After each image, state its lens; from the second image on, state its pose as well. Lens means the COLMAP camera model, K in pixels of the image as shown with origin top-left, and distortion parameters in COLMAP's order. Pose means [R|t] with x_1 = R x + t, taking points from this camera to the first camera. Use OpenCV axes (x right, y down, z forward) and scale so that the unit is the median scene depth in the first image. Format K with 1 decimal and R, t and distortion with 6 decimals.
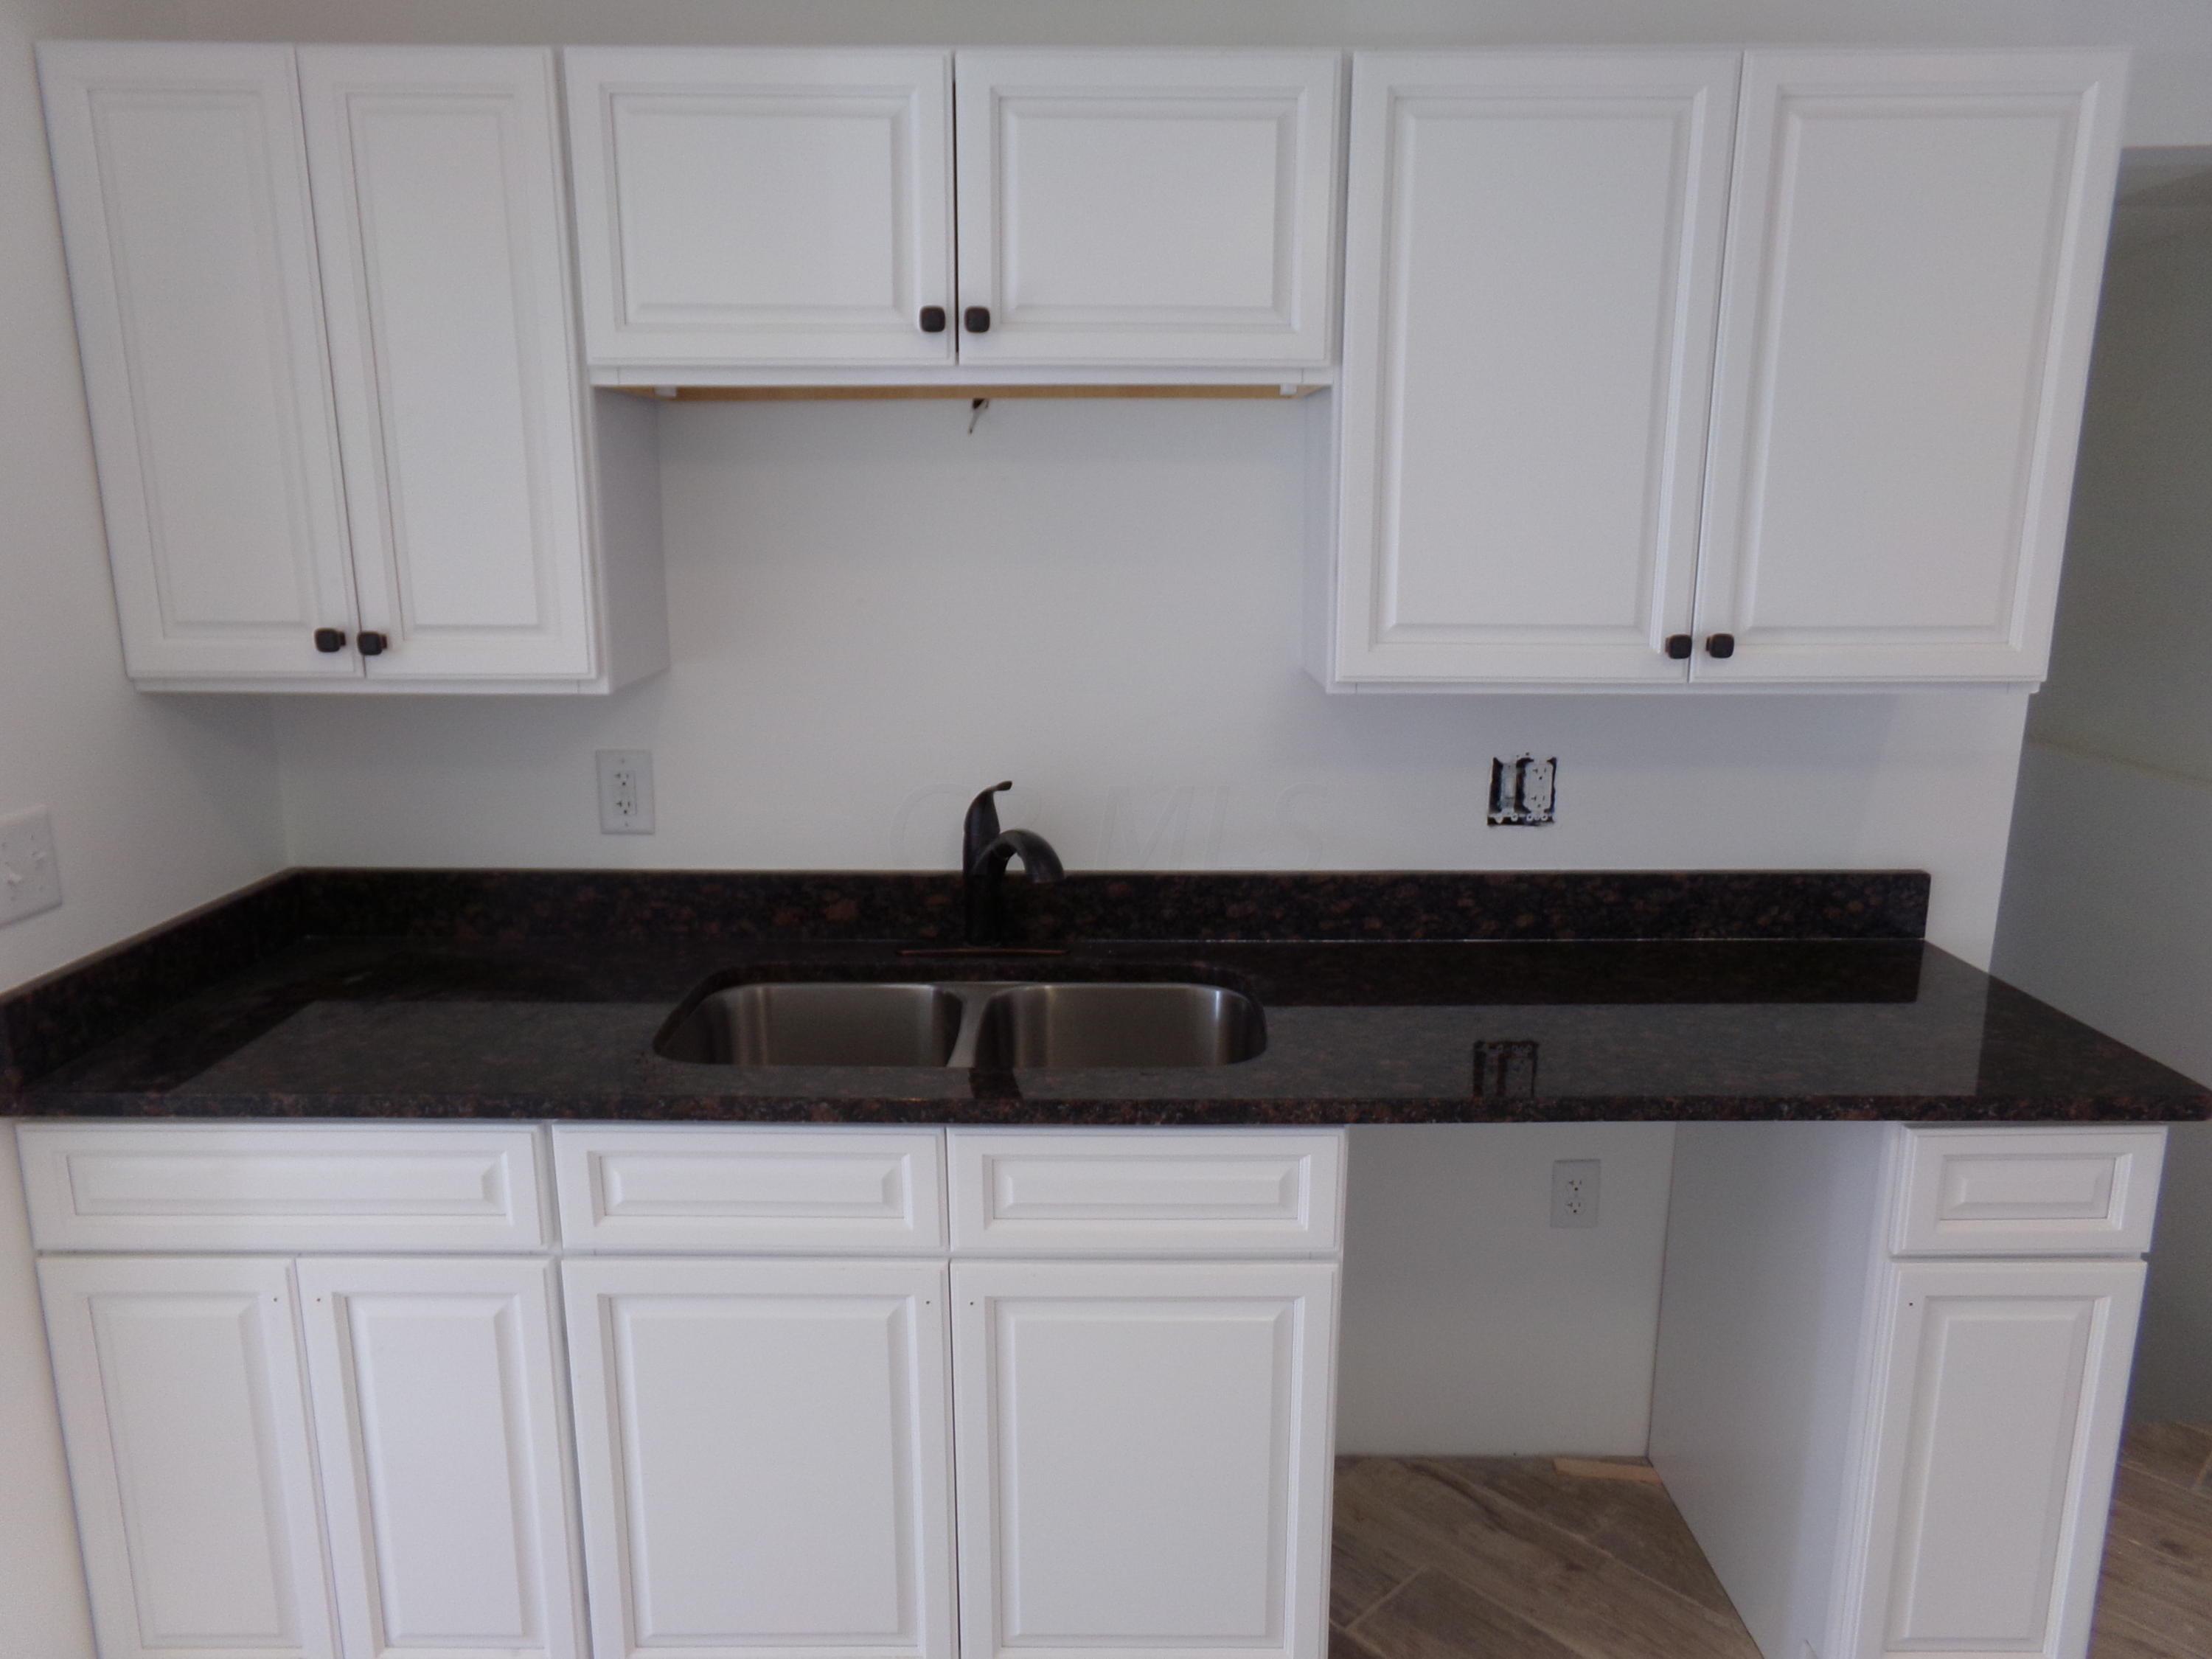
lens RADIAL K [[1521.7, 0, 1094.1], [0, 1521.7, 824.1], [0, 0, 1]] dist [-0.095833, 0.163347]
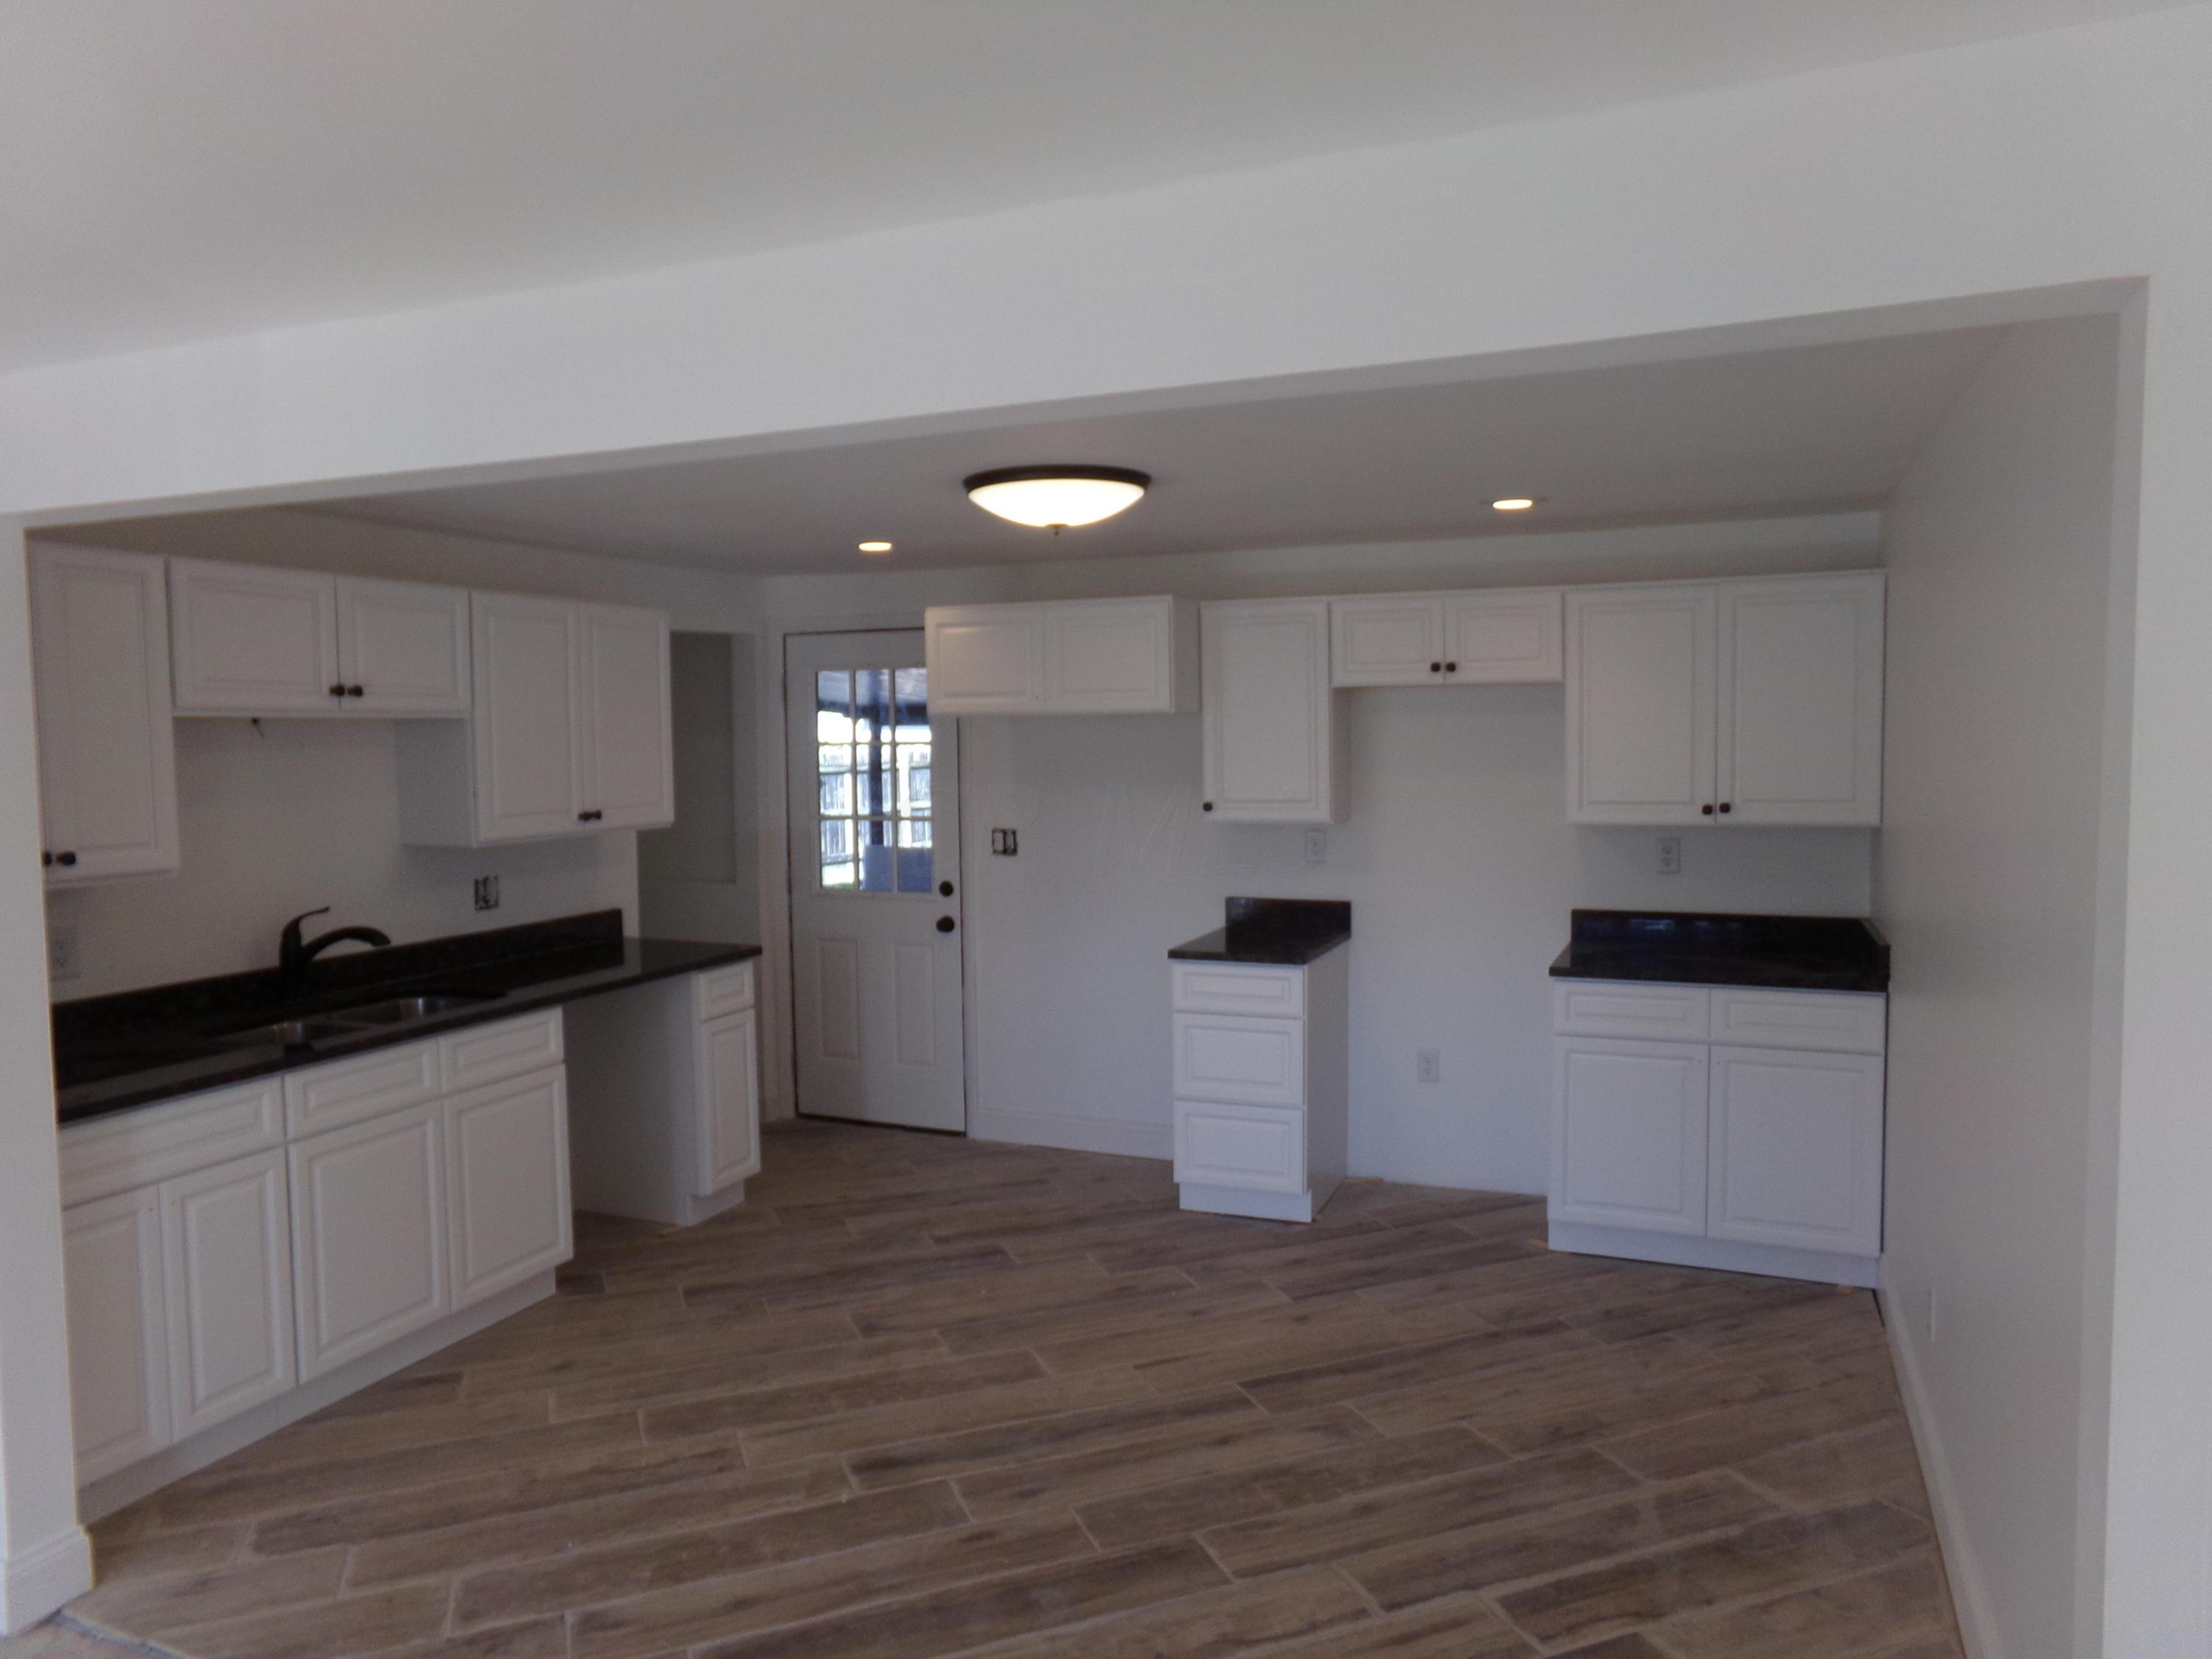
lens RADIAL K [[1534.9, 0, 1106.0], [0, 1534.9, 829.5], [0, 0, 1]] dist [-0.143148, 0.283043]
pose [[0.371213, -0.065338, 0.926246, -1.636226], [0.197560, 0.980240, -0.010030, 0.101135], [-0.907288, 0.186712, 0.376786, -0.757331]]
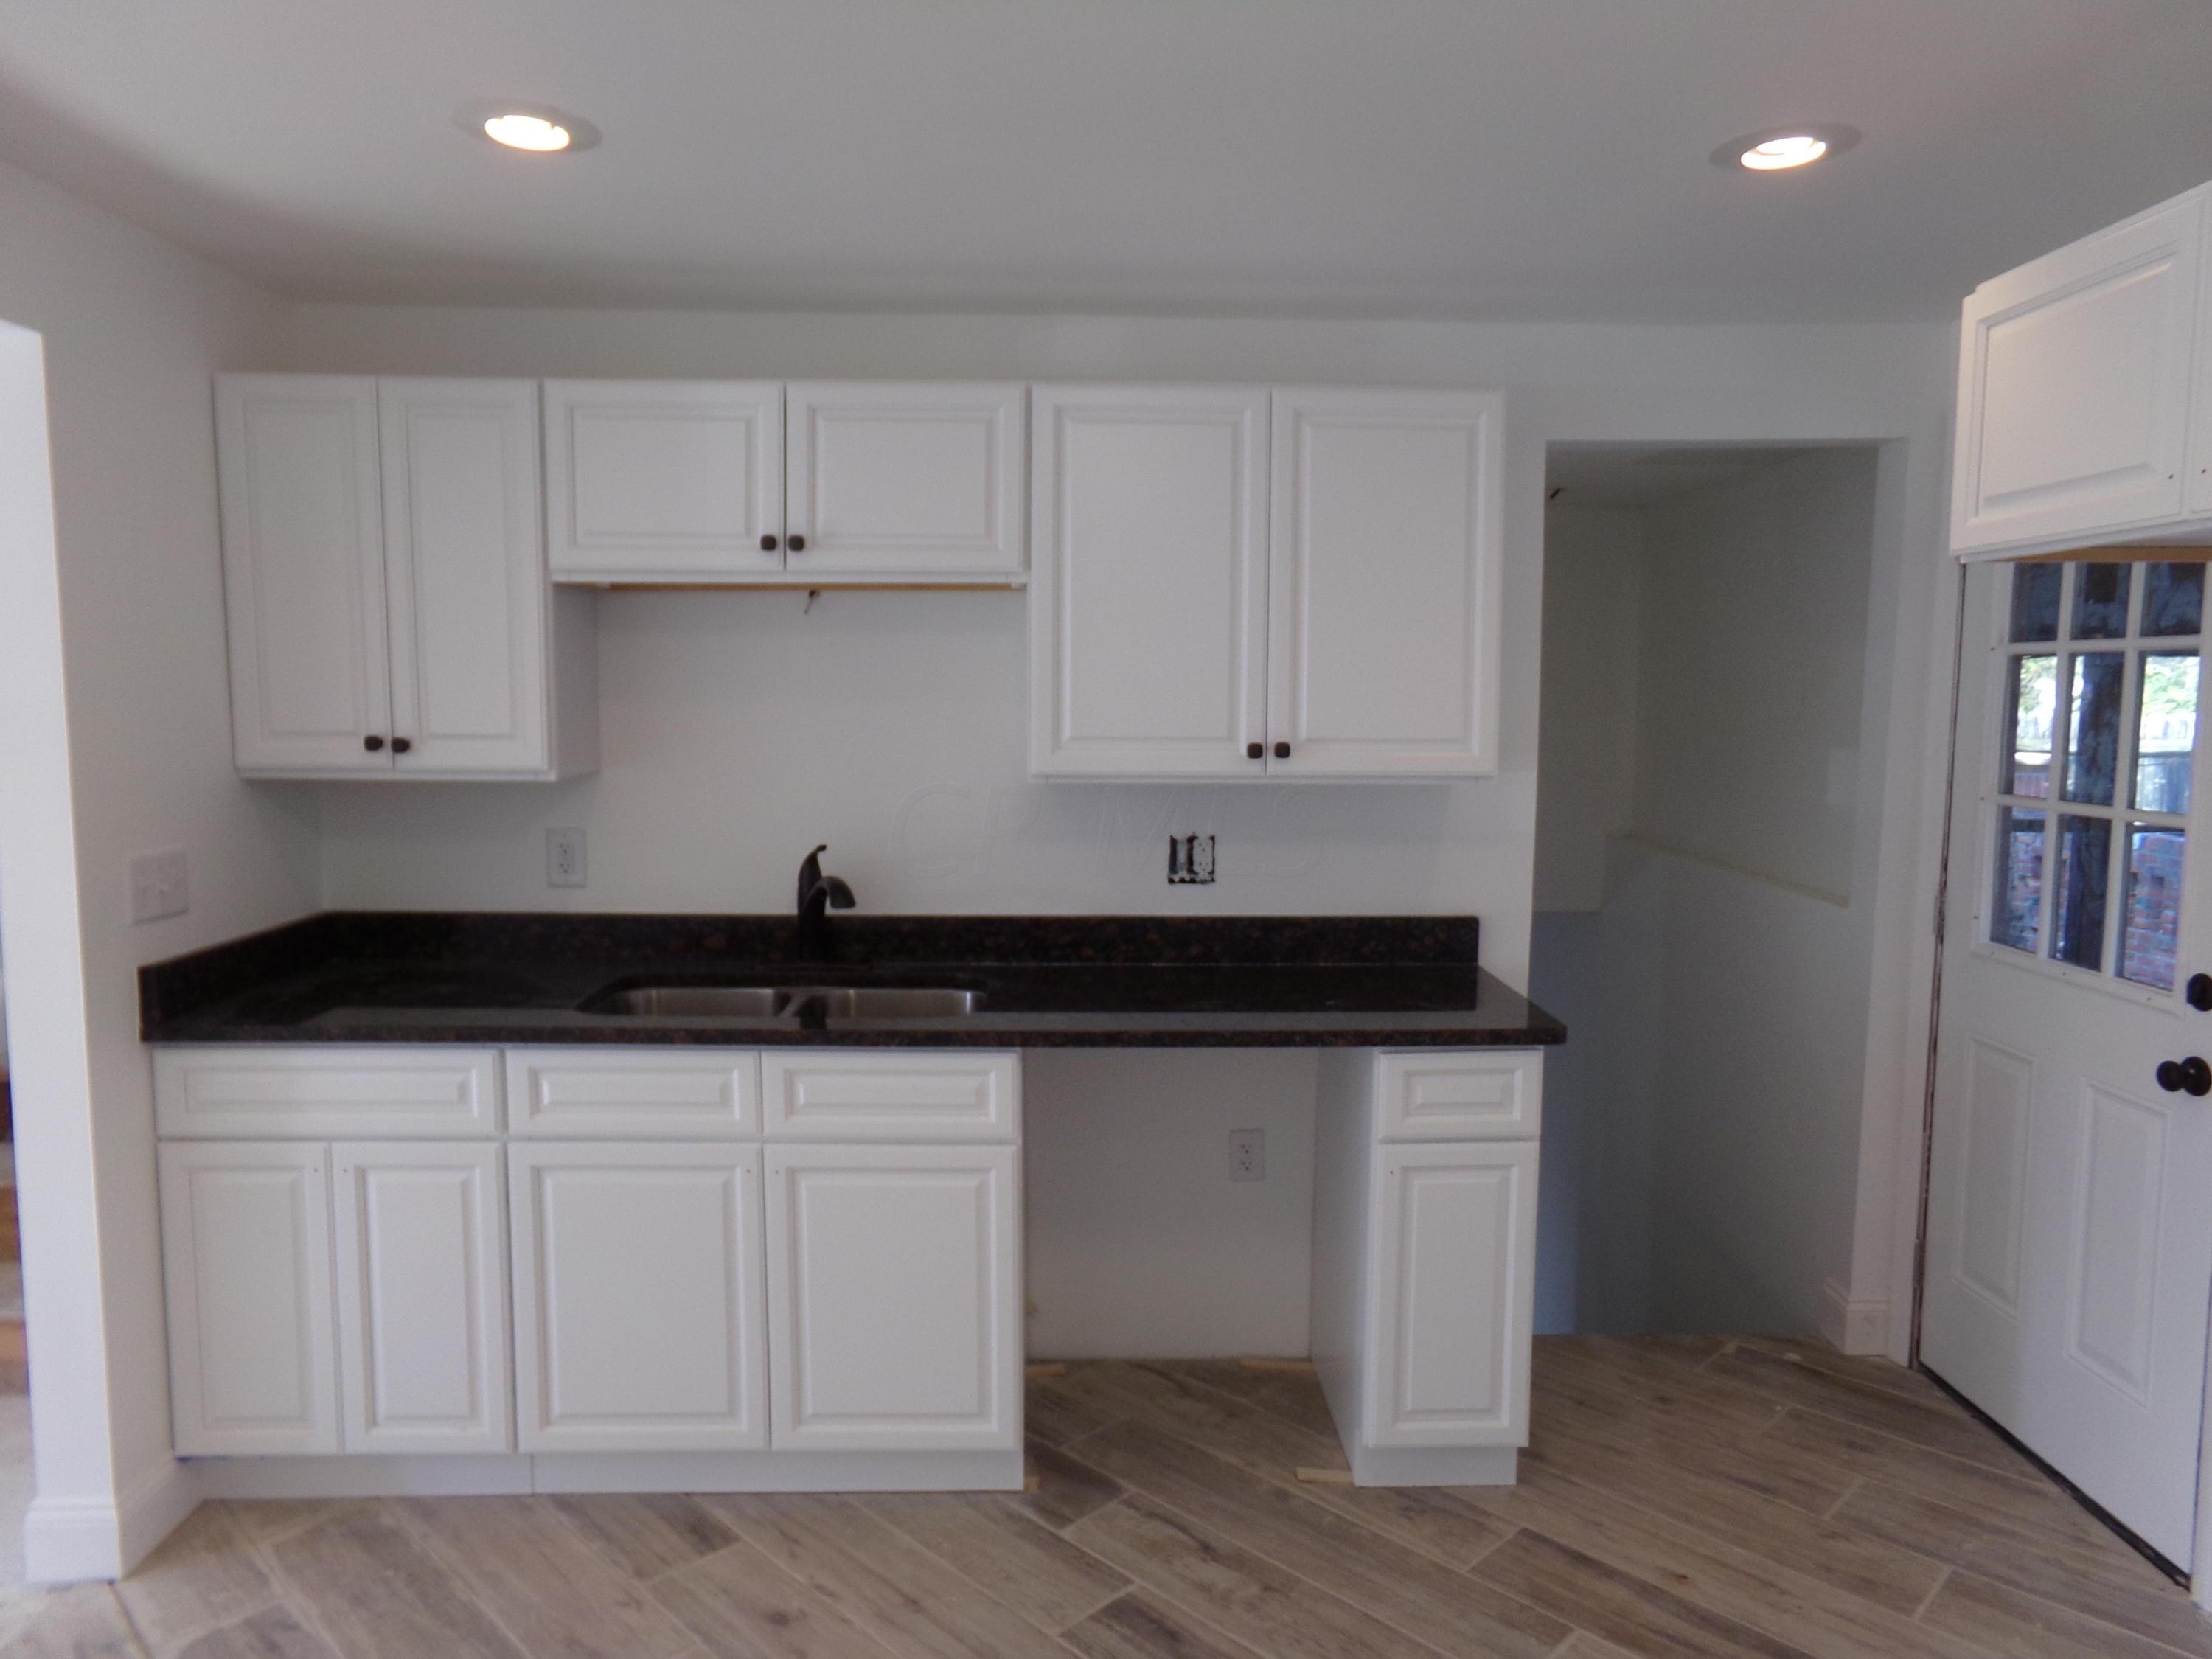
lens RADIAL K [[1534.9, 0, 1106.0], [0, 1534.9, 829.5], [0, 0, 1]] dist [-0.143148, 0.283043]
pose [[0.999618, 0.003467, 0.027437, 0.190363], [-0.000355, 0.993638, -0.112624, 0.133992], [-0.027653, 0.112571, 0.993259, -0.522351]]
